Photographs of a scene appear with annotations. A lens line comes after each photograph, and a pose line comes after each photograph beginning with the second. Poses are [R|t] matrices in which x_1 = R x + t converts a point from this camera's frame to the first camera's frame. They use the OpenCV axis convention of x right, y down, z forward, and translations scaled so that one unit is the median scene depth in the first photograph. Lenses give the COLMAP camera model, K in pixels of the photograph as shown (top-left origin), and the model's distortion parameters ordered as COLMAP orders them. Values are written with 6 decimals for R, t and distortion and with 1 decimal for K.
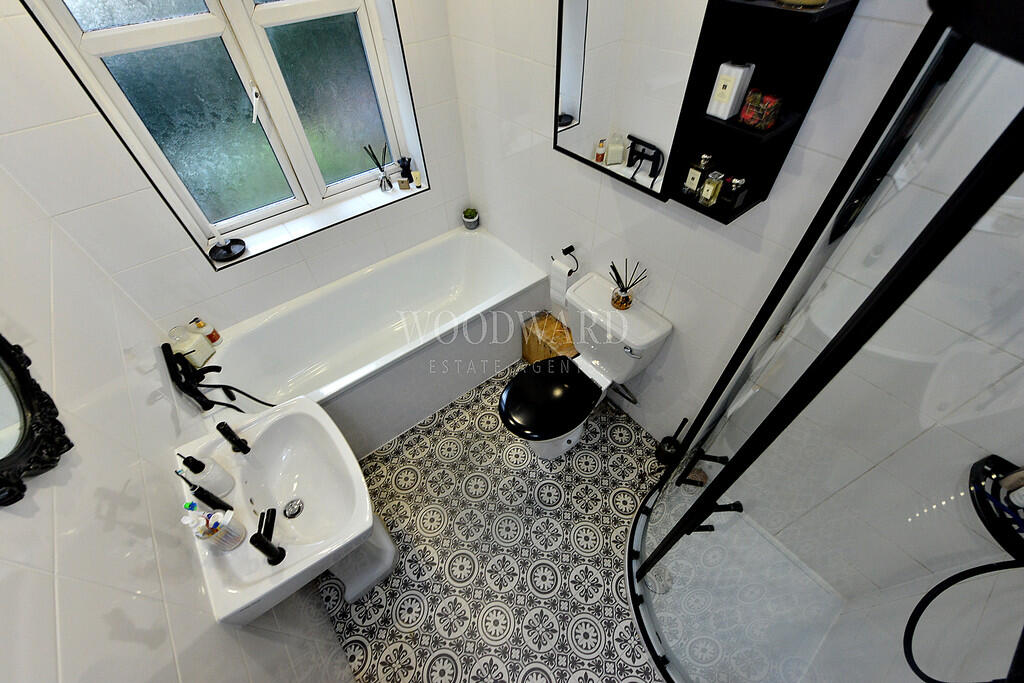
lens RADIAL K [[401.3, 0, 510.9], [0, 401.3, 338.9], [0, 0, 1]] dist [-0.007995, -0.000153]
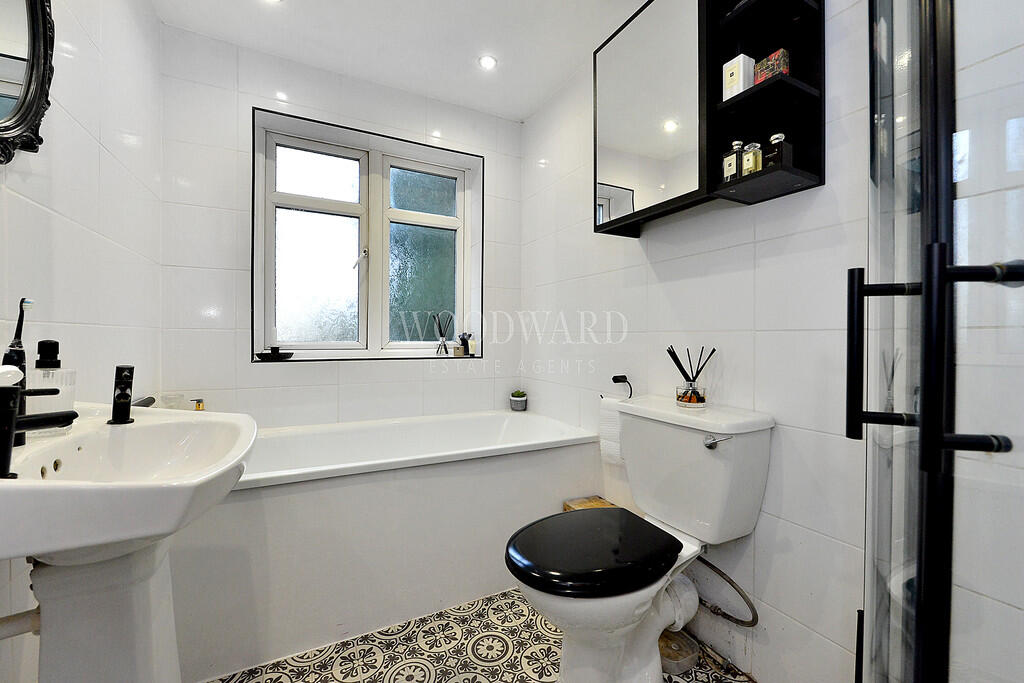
lens RADIAL K [[401.3, 0, 510.9], [0, 401.3, 338.9], [0, 0, 1]] dist [-0.007995, -0.000153]
pose [[0.980409, 0.043398, -0.192131, 0.068322], [-0.171490, 0.667910, -0.724215, 0.342726], [0.096896, 0.742976, 0.662267, 0.309125]]
